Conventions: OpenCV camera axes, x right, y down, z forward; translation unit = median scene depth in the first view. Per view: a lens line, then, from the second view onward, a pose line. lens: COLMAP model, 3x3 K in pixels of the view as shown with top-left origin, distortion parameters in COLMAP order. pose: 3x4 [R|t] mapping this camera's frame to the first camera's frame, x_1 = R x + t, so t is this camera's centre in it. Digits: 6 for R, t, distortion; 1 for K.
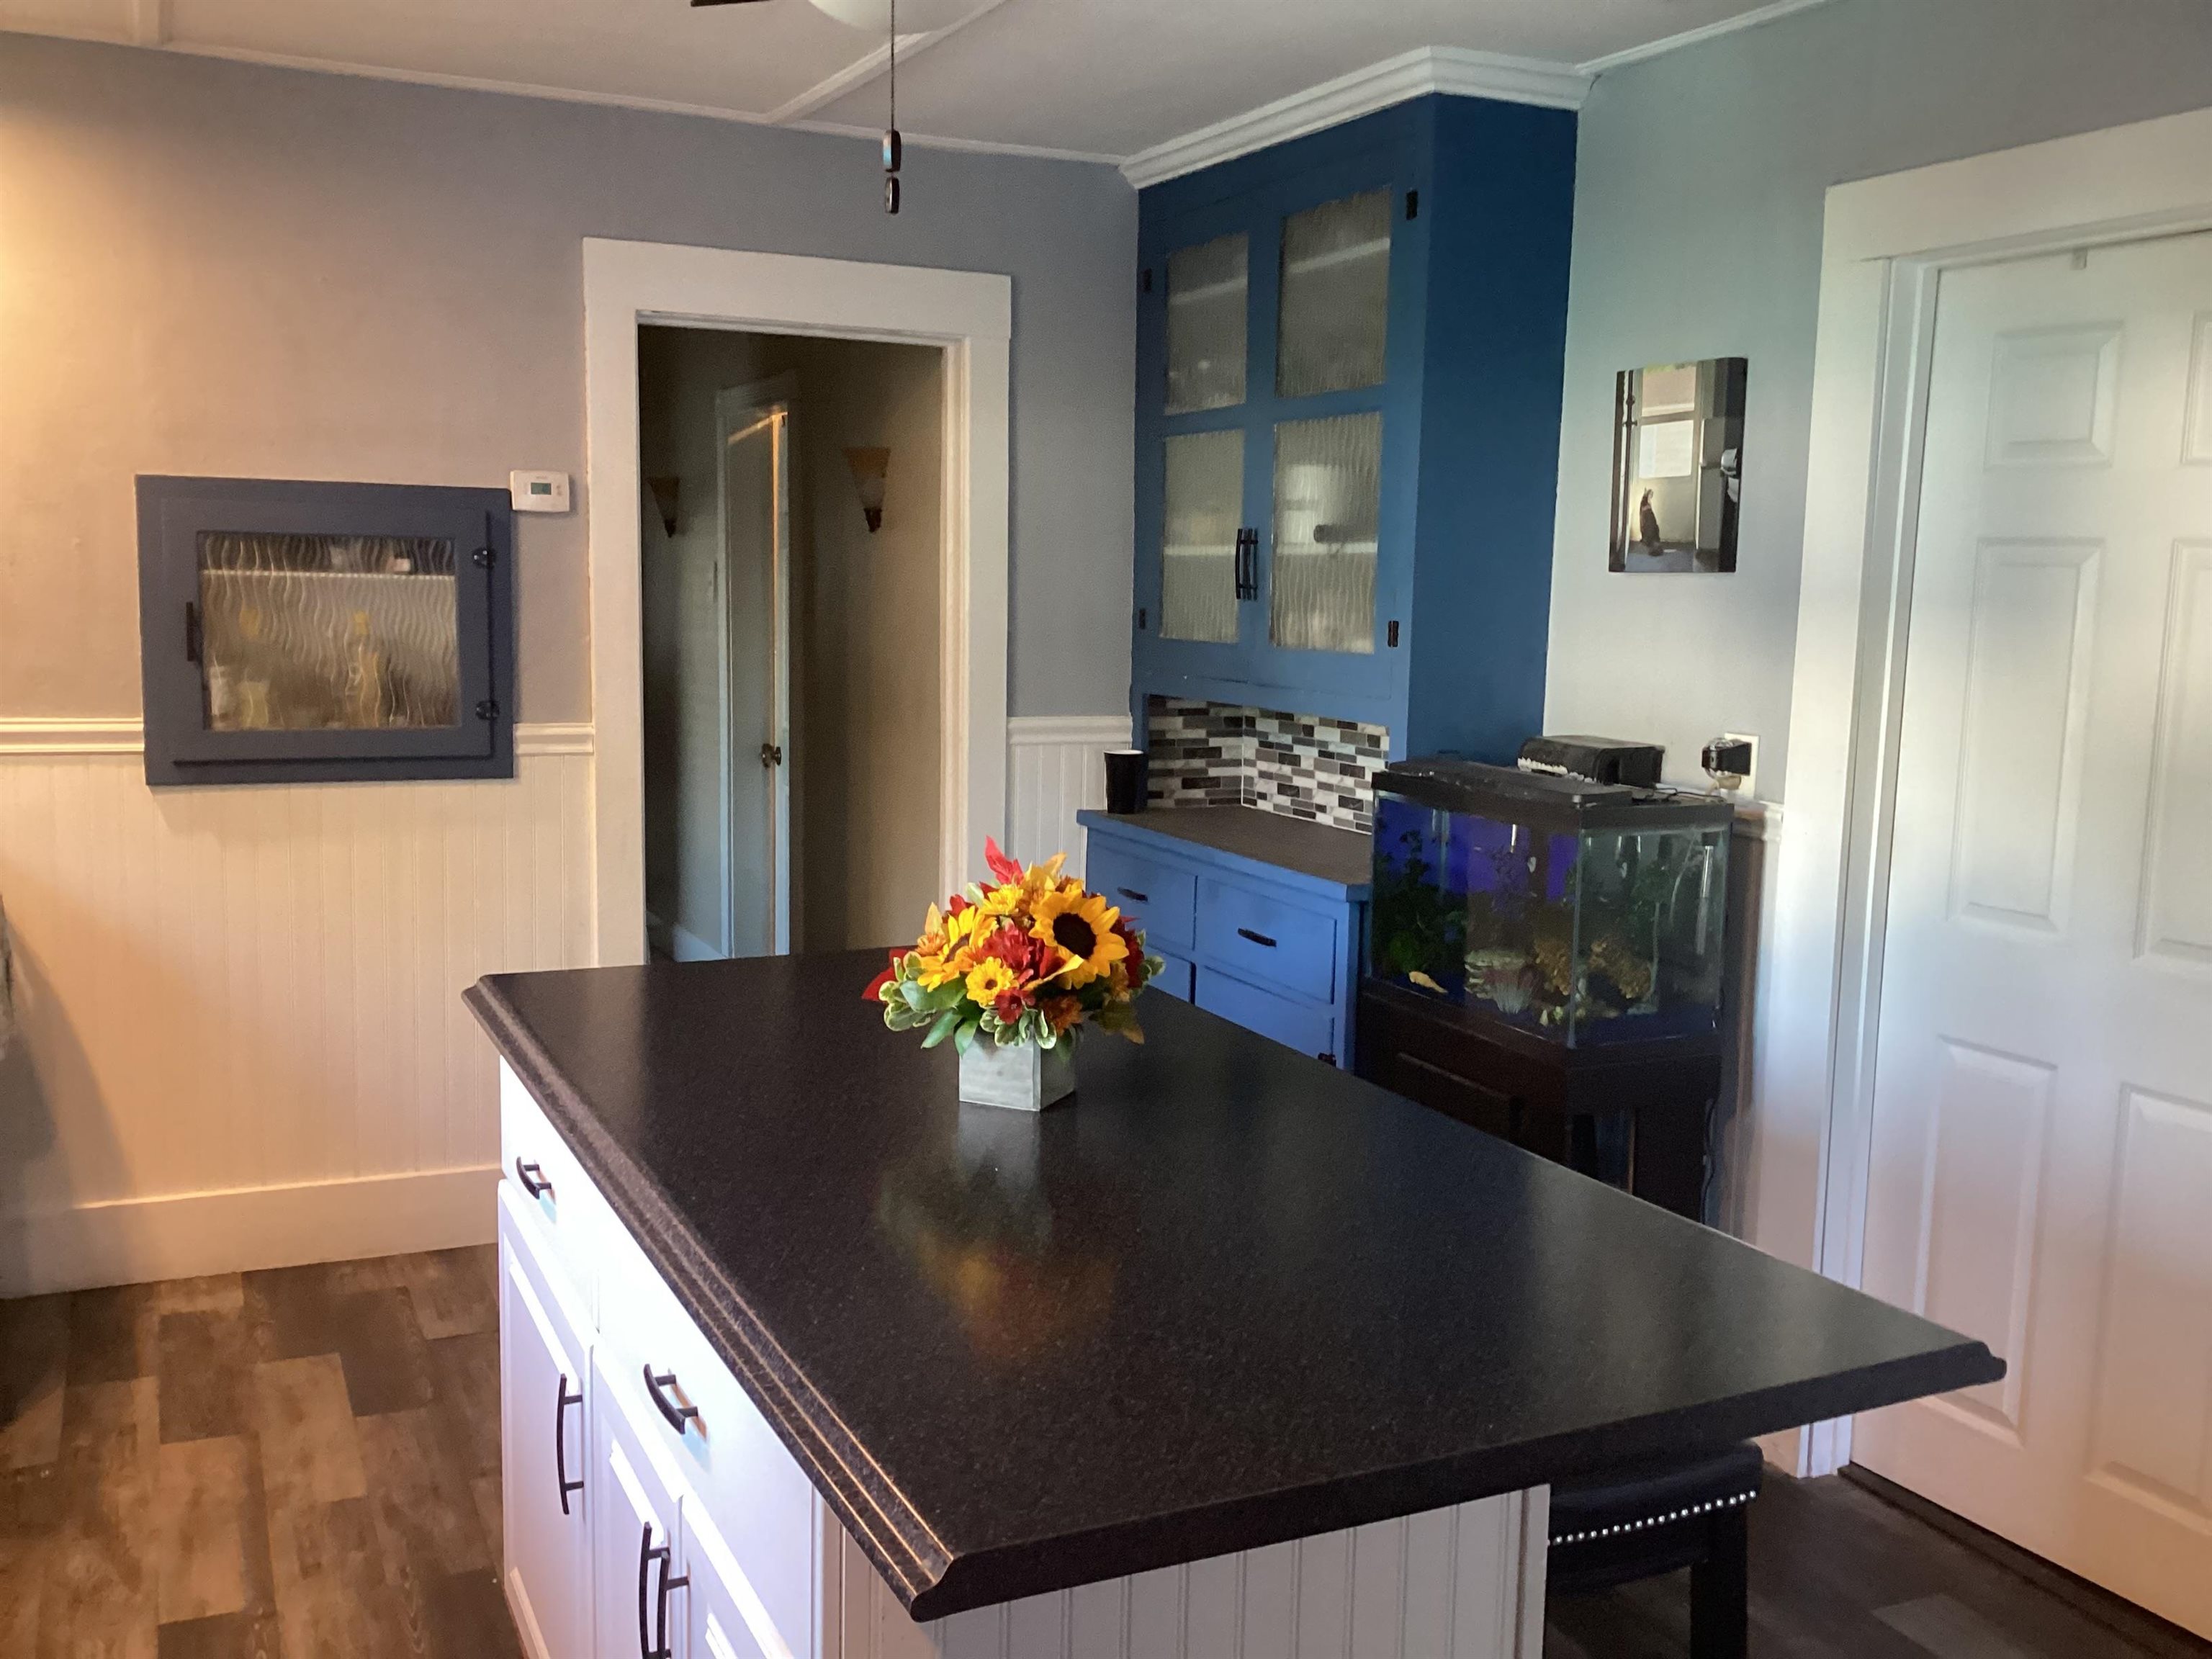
lens RADIAL K [[2036.9, 0, 1106.0], [0, 2036.9, 829.5], [0, 0, 1]] dist [0.190804, -0.373268]
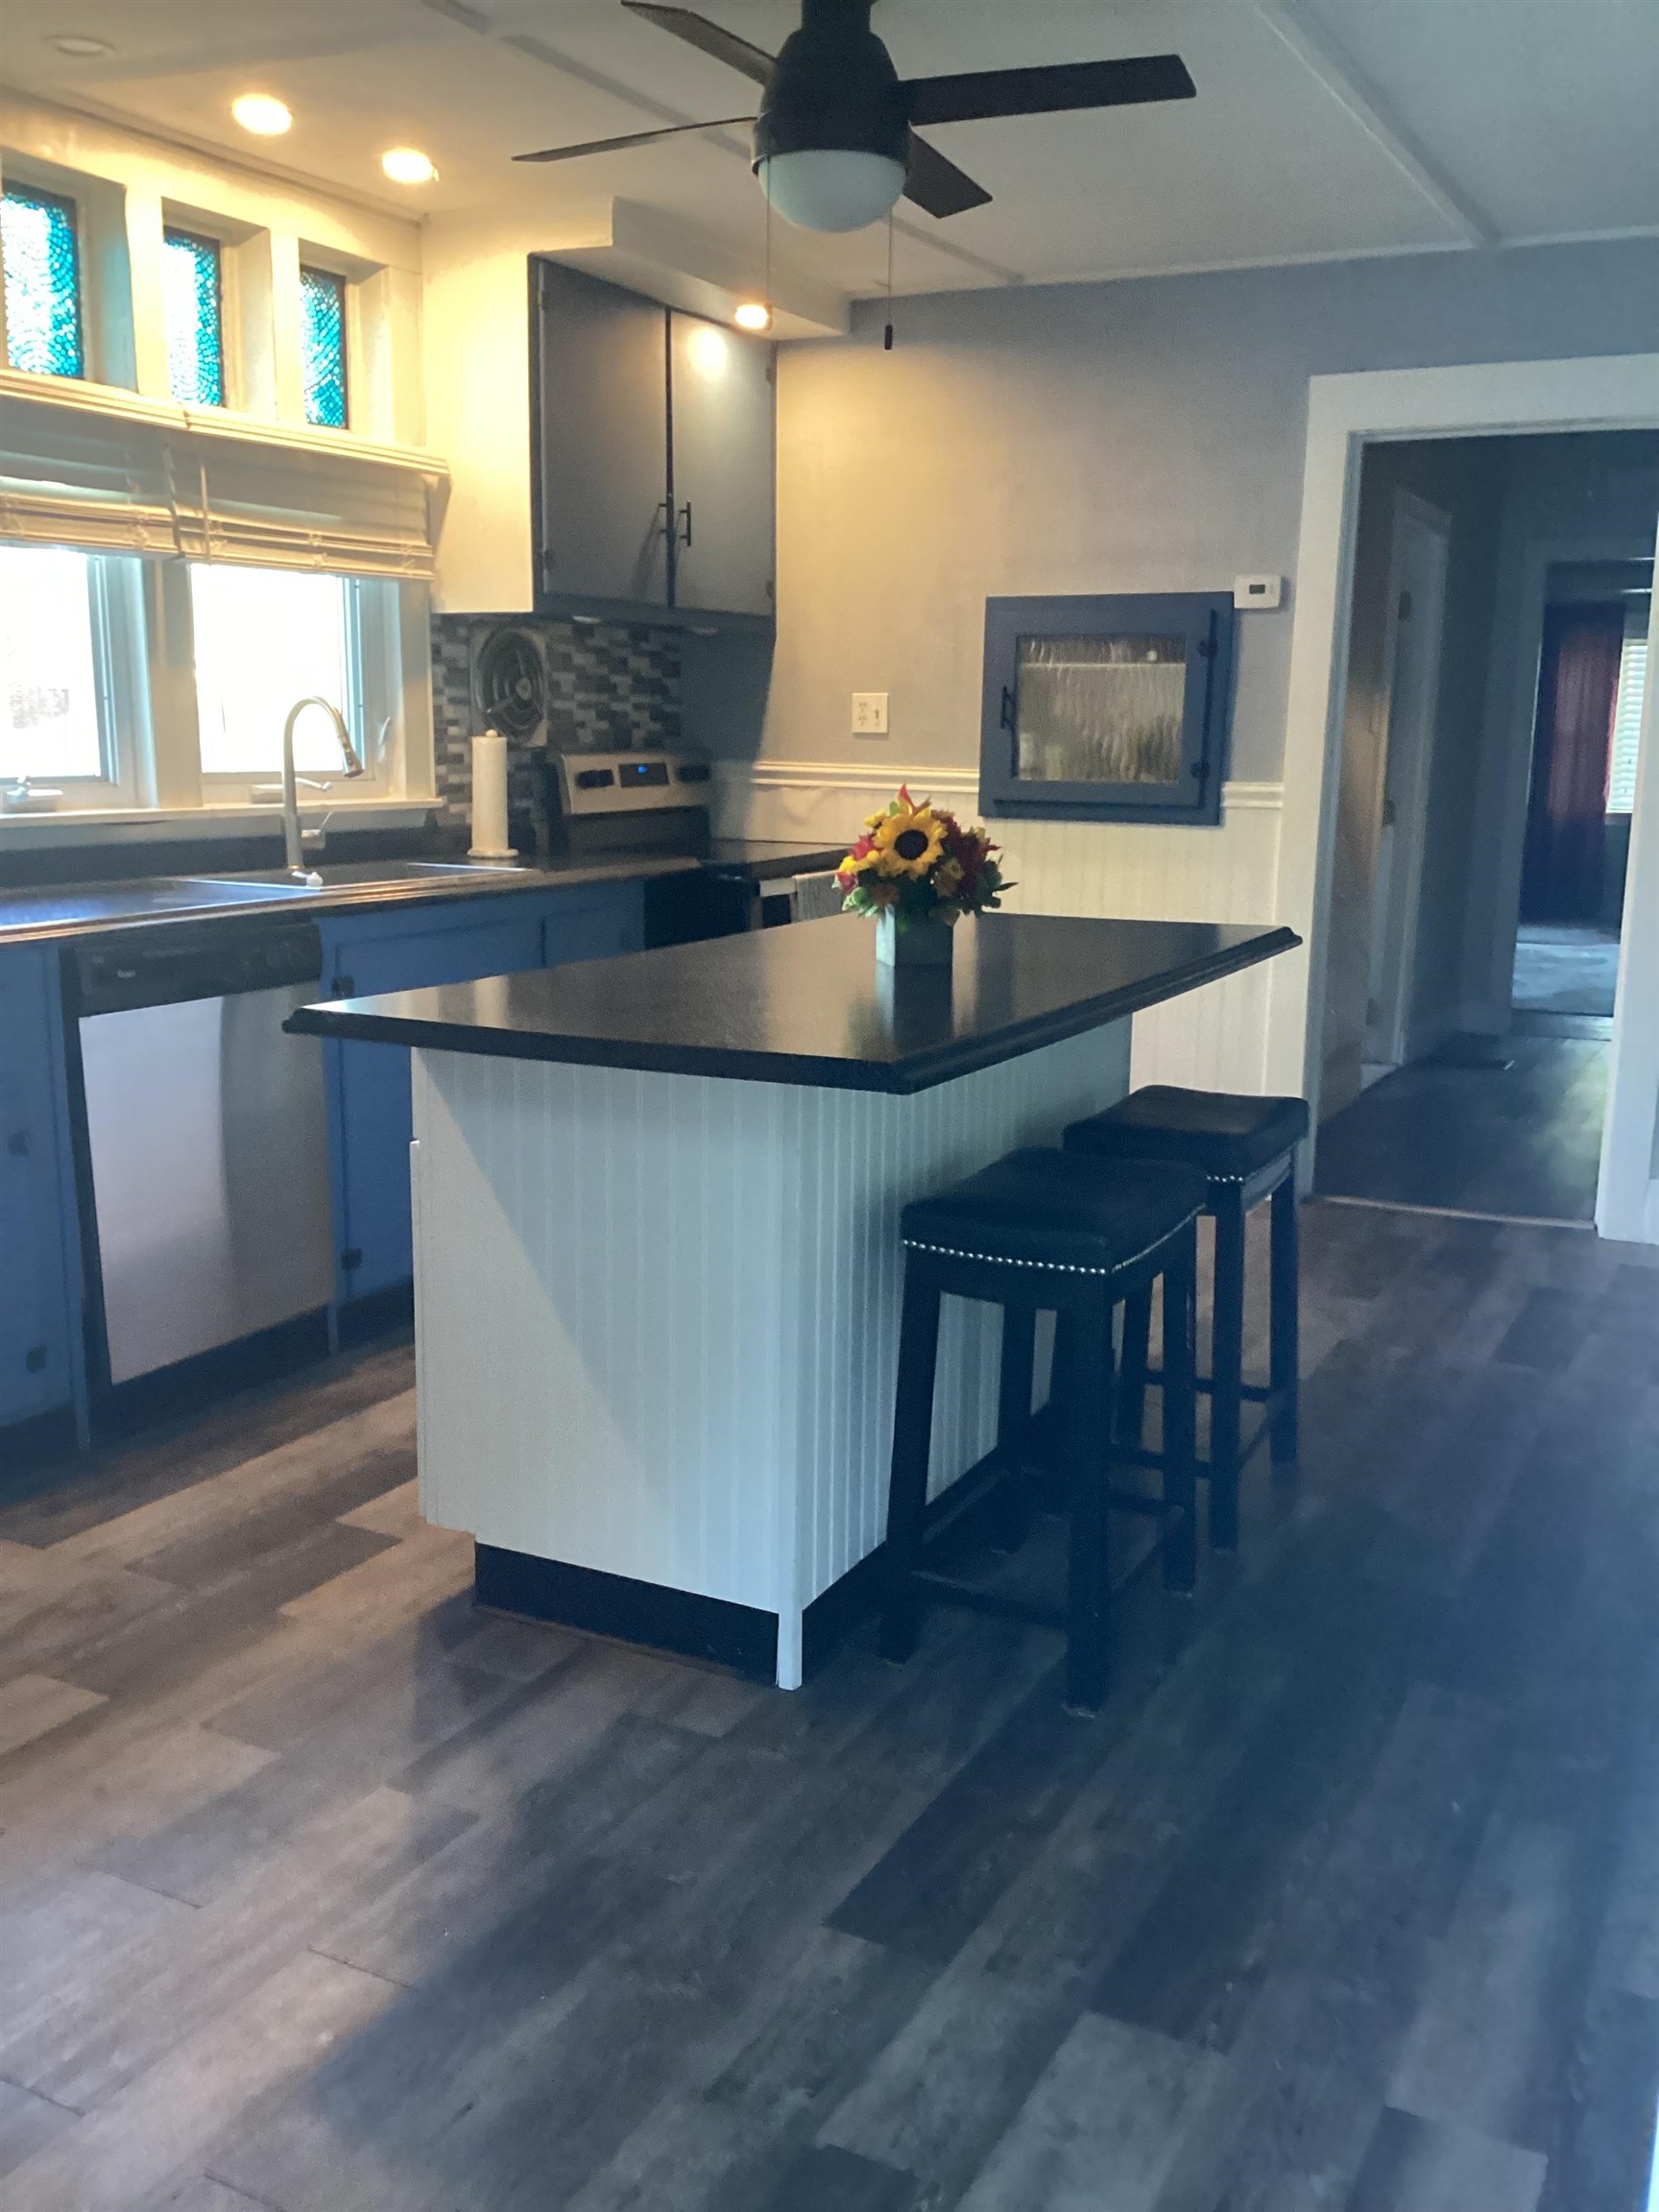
lens RADIAL K [[2036.9, 0, 829.5], [0, 2036.9, 1106.0], [0, 0, 1]] dist [0.190804, -0.373268]
pose [[0.609932, 0.136750, -0.780565, 0.586393], [-0.105384, 0.990246, 0.091138, 0.056650], [0.785415, 0.026671, 0.618394, 0.037386]]
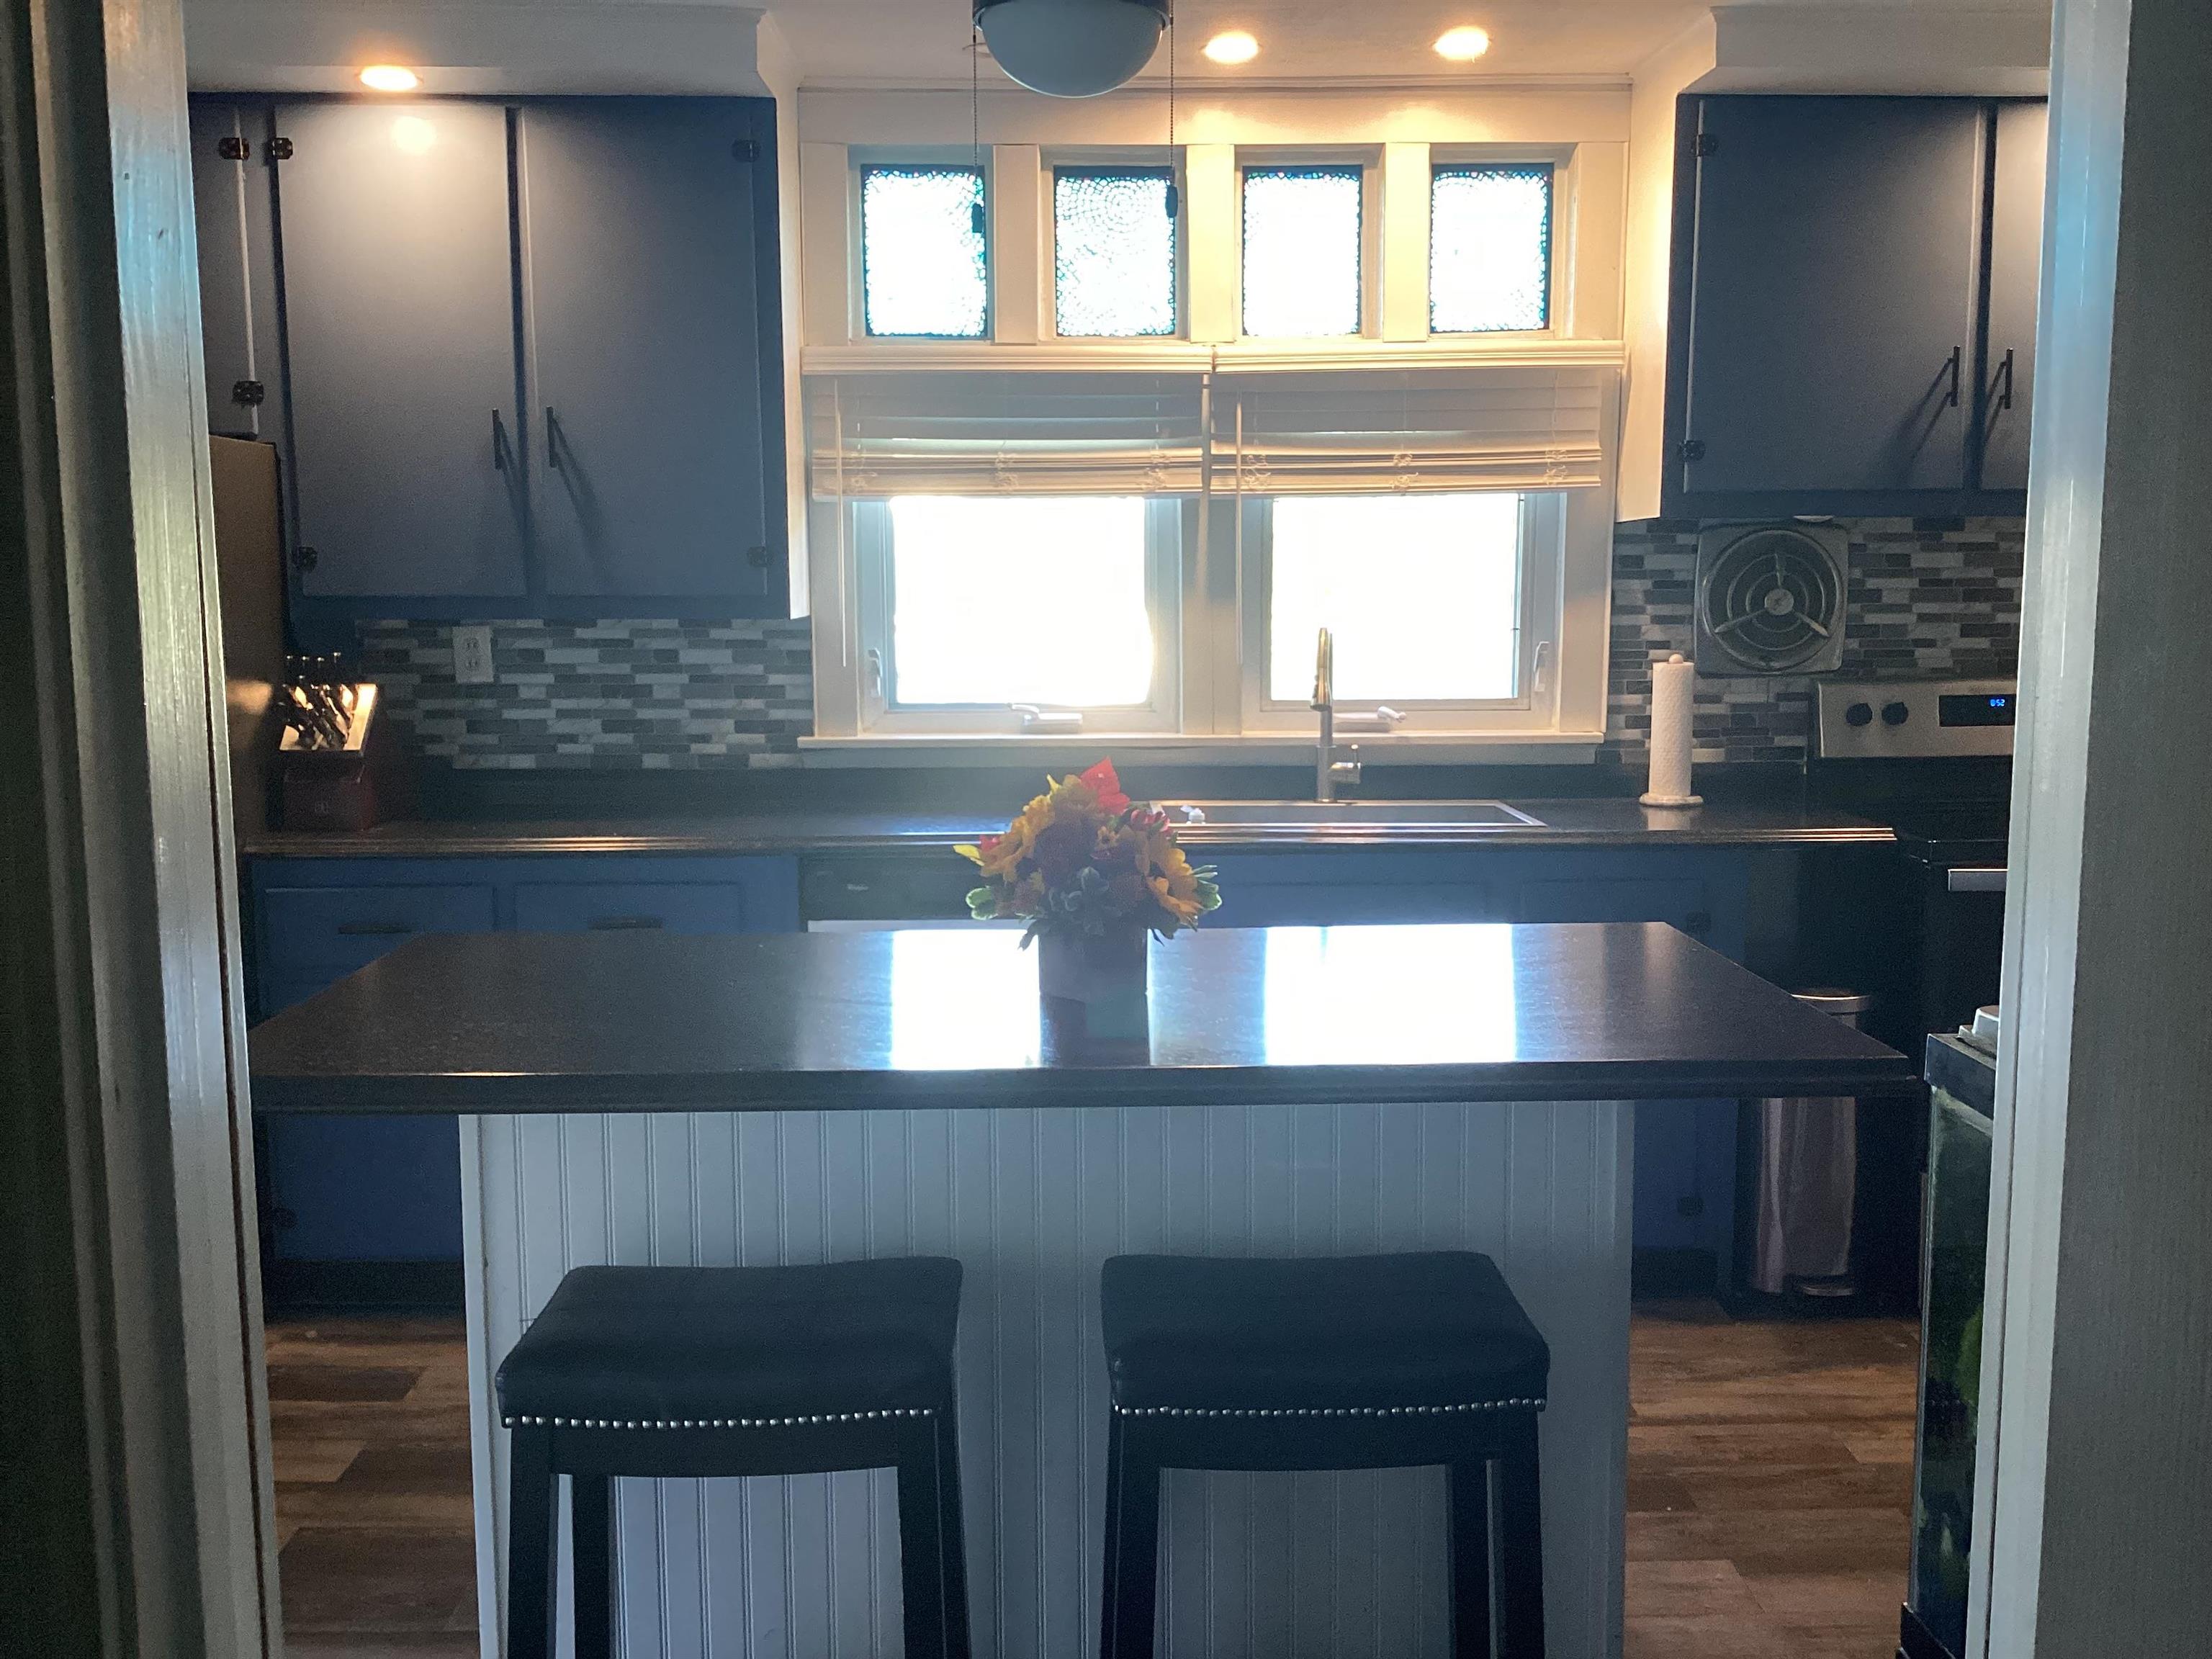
lens RADIAL K [[2036.9, 0, 1106.0], [0, 2036.9, 829.5], [0, 0, 1]] dist [0.190804, -0.373268]
pose [[-0.400125, 0.099824, -0.911008, 0.532818], [-0.125043, 0.978807, 0.162174, -0.076908], [0.907890, 0.178805, -0.379163, 0.772351]]
